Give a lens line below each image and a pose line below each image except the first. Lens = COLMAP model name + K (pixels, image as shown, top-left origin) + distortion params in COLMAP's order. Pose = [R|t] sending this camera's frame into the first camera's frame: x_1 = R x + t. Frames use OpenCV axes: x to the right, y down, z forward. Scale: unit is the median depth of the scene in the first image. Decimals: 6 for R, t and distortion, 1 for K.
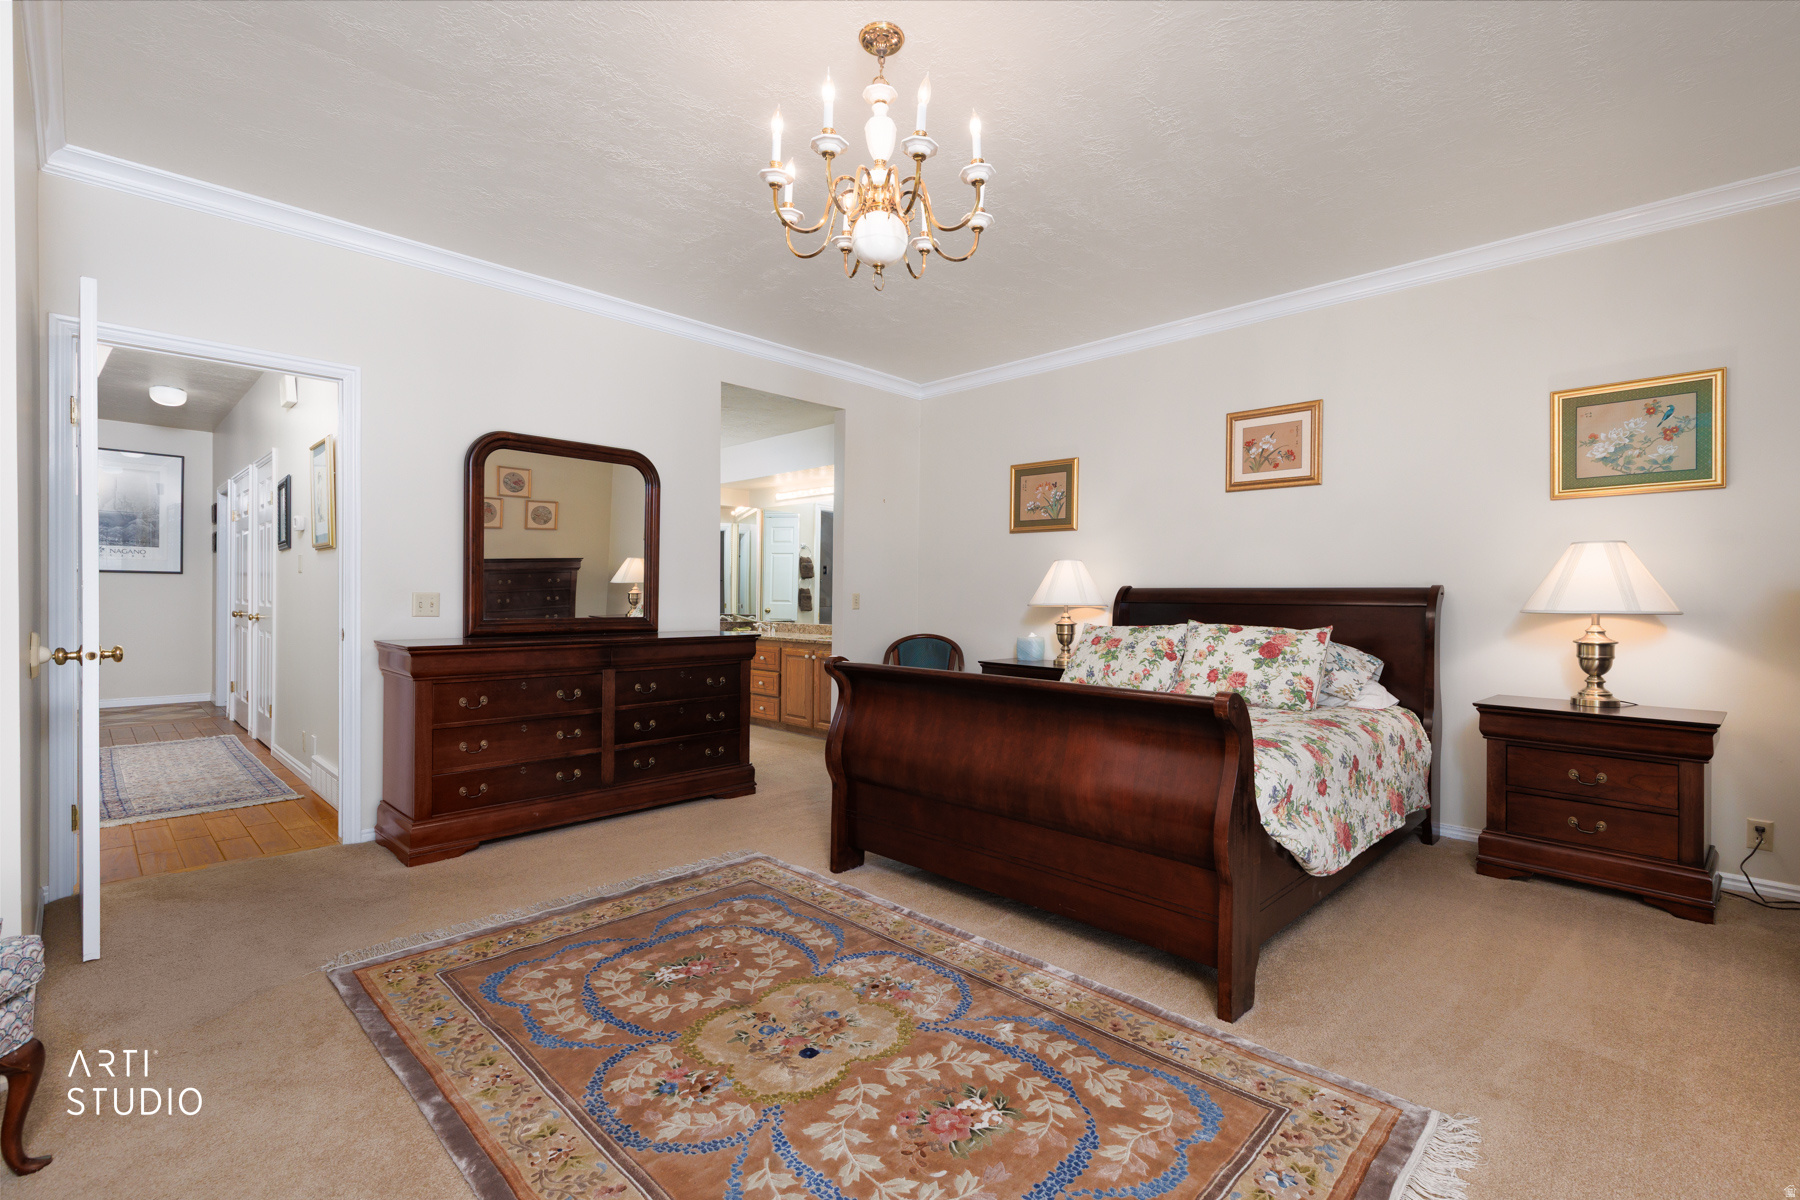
lens RADIAL K [[806.4, 0, 918.6], [0, 806.4, 596.3], [0, 0, 1]] dist [0.010757, -0.003295]
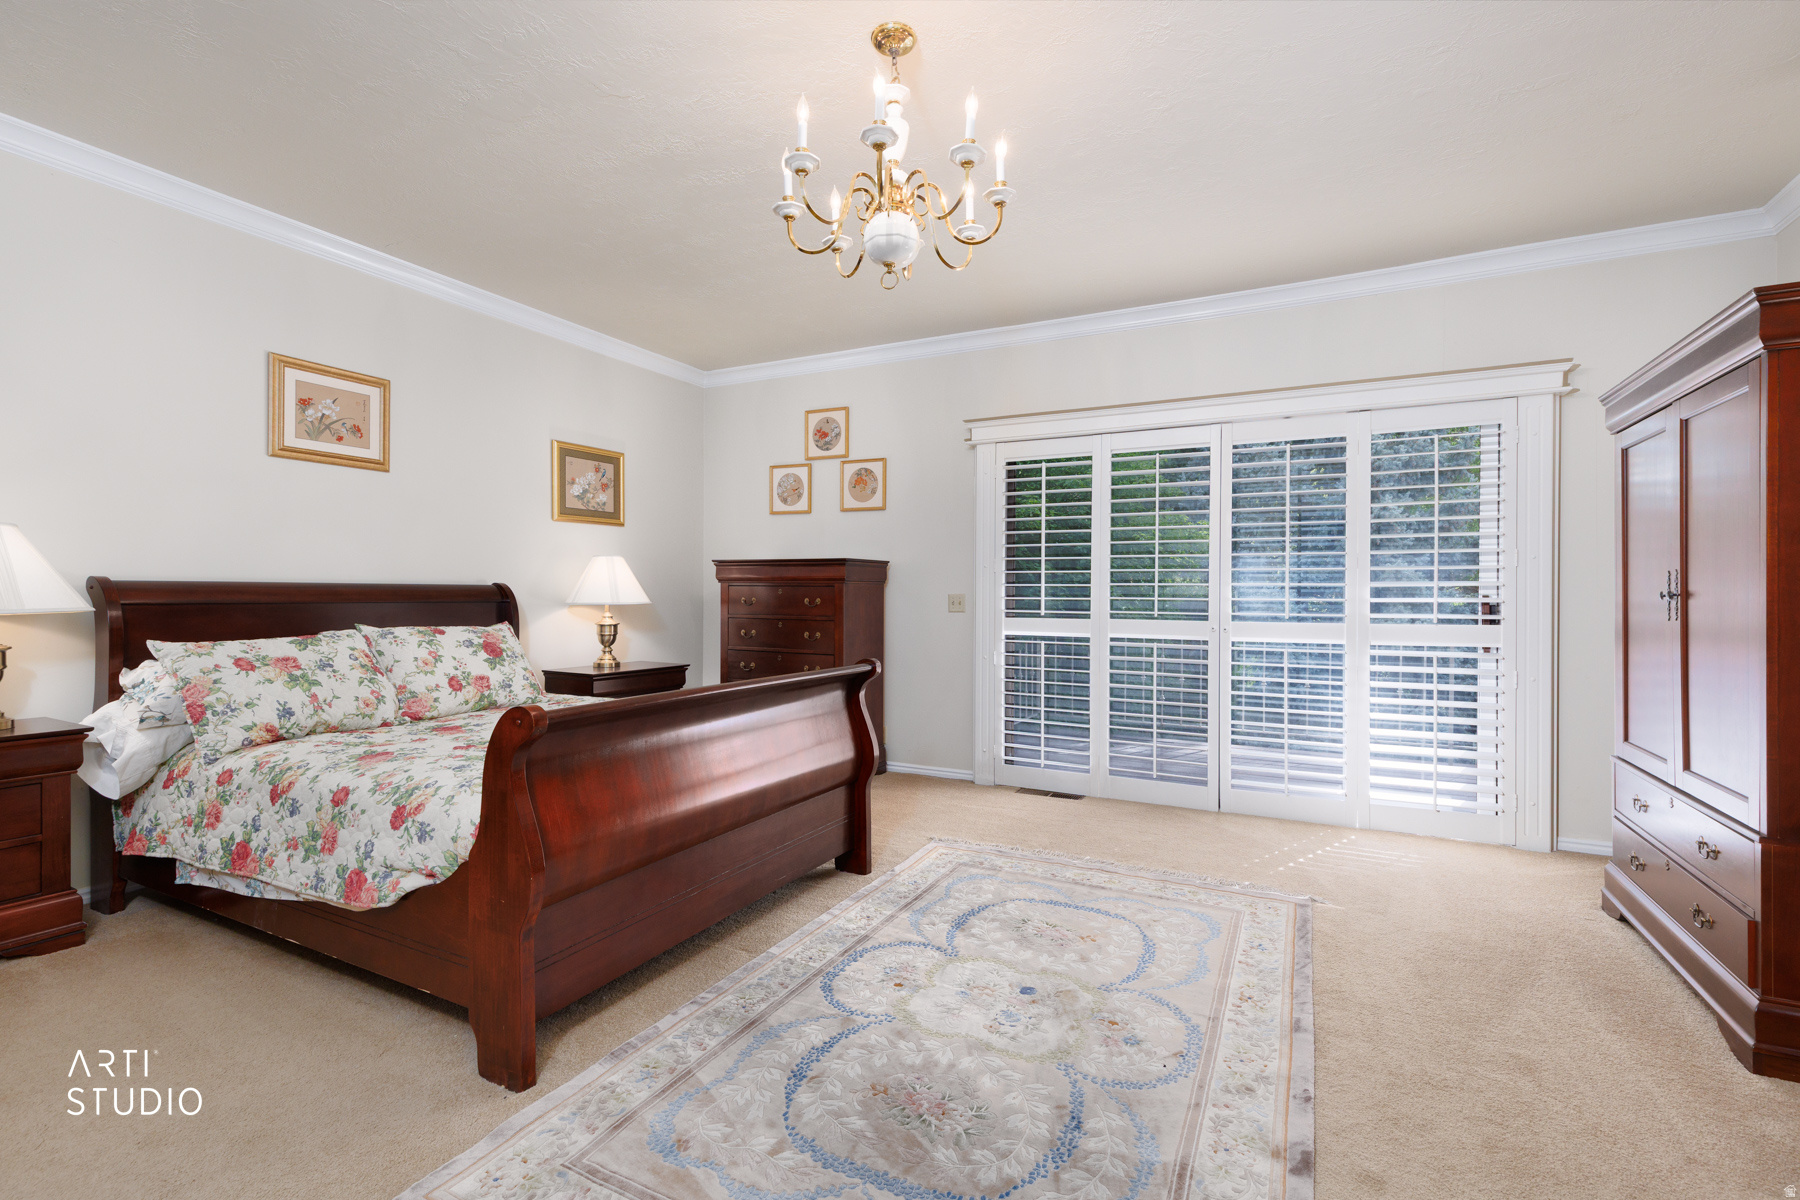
lens RADIAL K [[806.4, 0, 896.1], [0, 806.4, 596.9], [0, 0, 1]] dist [0.010757, -0.003295]
pose [[-0.286233, -0.010331, 0.958104, -0.685113], [-0.003045, 0.999947, 0.009872, -0.007994], [-0.958155, -0.000092, -0.286249, 0.871885]]
